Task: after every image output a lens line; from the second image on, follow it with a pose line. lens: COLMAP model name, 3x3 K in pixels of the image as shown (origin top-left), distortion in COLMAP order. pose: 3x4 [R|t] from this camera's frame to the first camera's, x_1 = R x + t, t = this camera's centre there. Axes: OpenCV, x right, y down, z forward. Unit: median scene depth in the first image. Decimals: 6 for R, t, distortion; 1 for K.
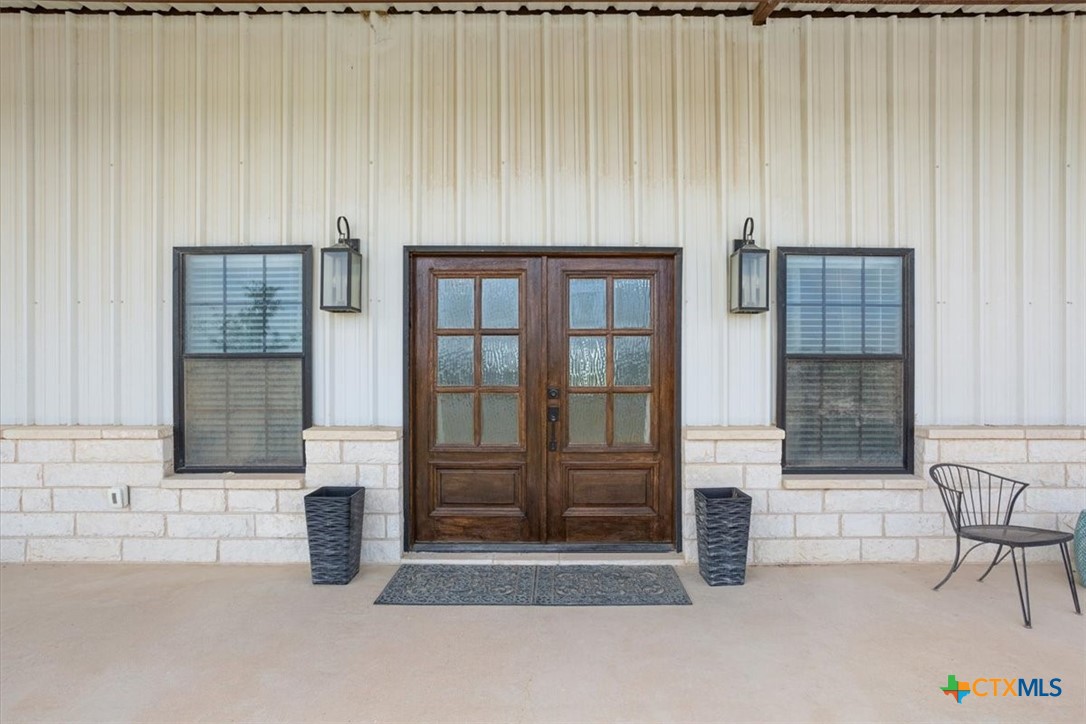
lens RADIAL K [[530.5, 0, 559.2], [0, 530.5, 359.8], [0, 0, 1]] dist [-0.000726, 0.000159]
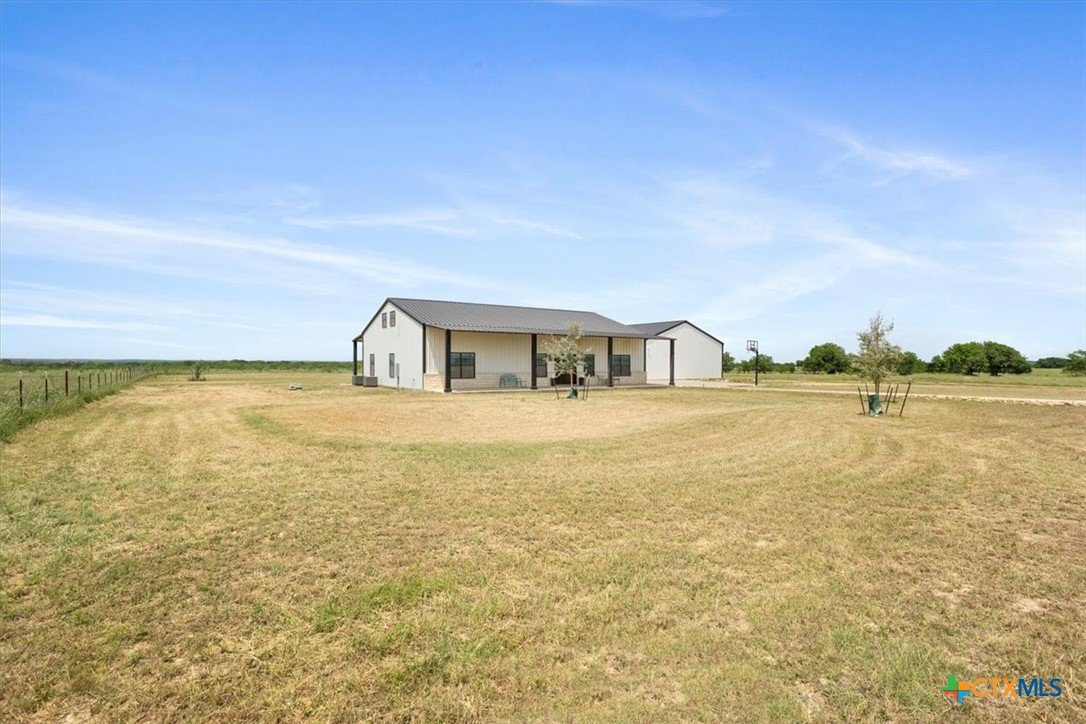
lens RADIAL K [[535.0, 0, 540.8], [0, 535.0, 354.3], [0, 0, 1]] dist [-0.004032, -0.000015]
pose [[0.819631, 0.011984, 0.572766, -6.180074], [-0.009874, 0.999928, -0.006791, -0.139384], [-0.572807, -0.000089, 0.819690, -6.987992]]
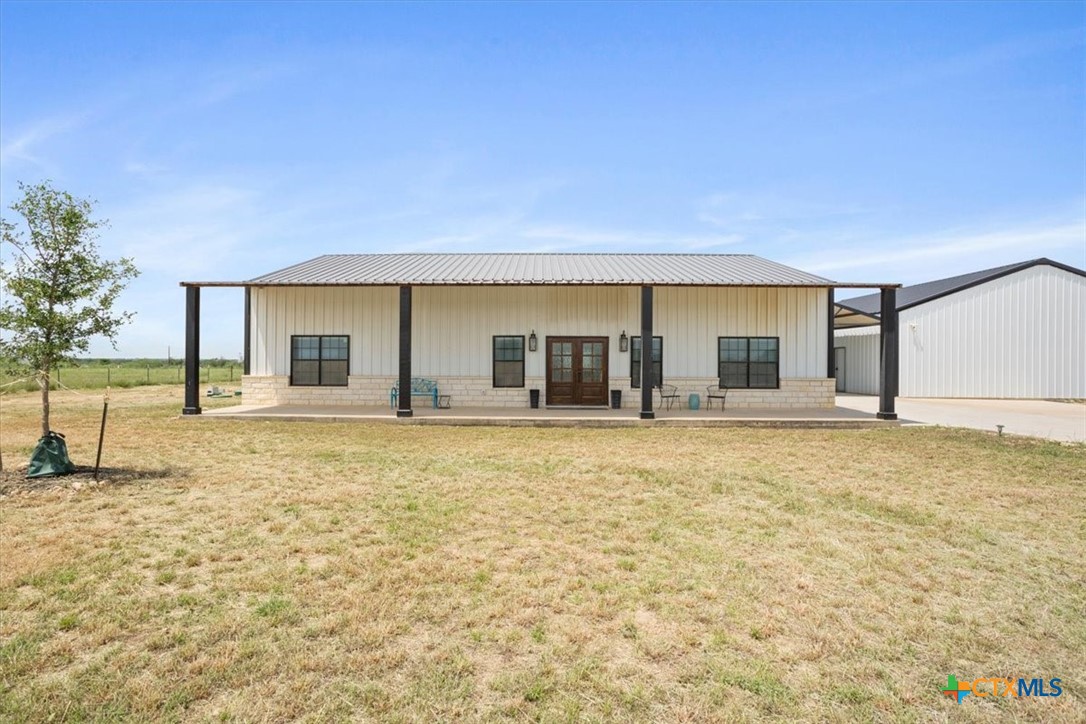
lens RADIAL K [[535.0, 0, 540.8], [0, 535.0, 354.3], [0, 0, 1]] dist [-0.004032, -0.000015]
pose [[0.999986, 0.005097, 0.001154, -0.339992], [-0.005090, 0.999968, -0.006121, -0.035537], [-0.001186, 0.006115, 0.999981, -3.454052]]
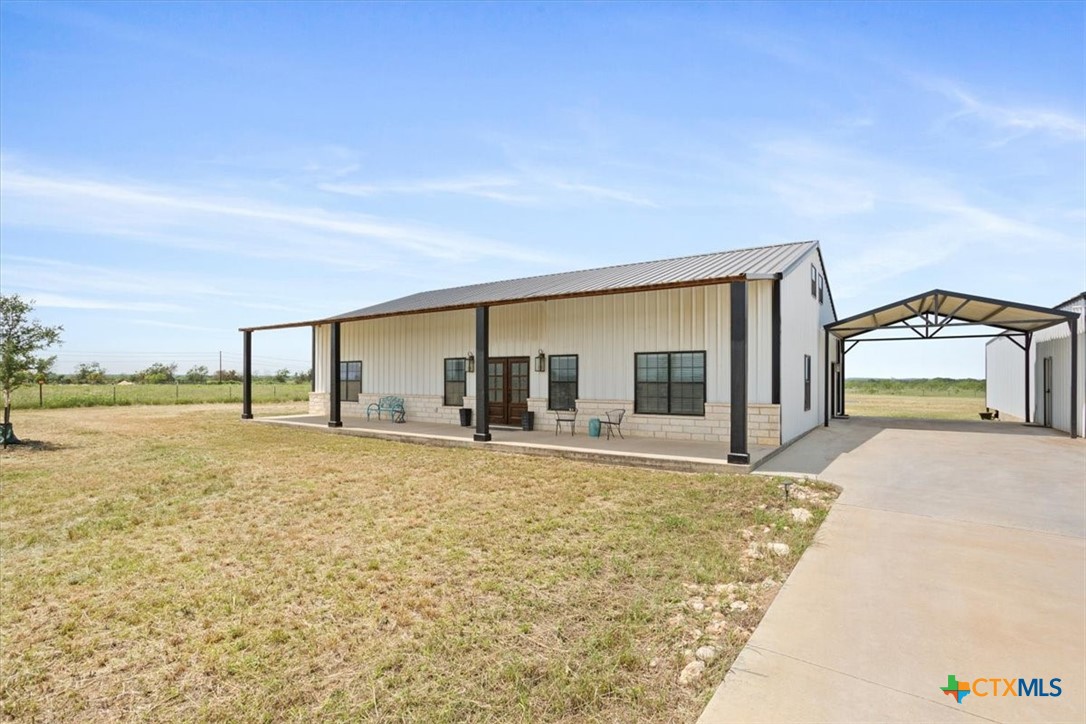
lens RADIAL K [[535.0, 0, 540.8], [0, 535.0, 354.3], [0, 0, 1]] dist [-0.004032, -0.000015]
pose [[0.825622, -0.024503, -0.563692, 2.752905], [0.003888, 0.999280, -0.037743, -0.064328], [0.564211, 0.028970, 0.825122, -2.527671]]
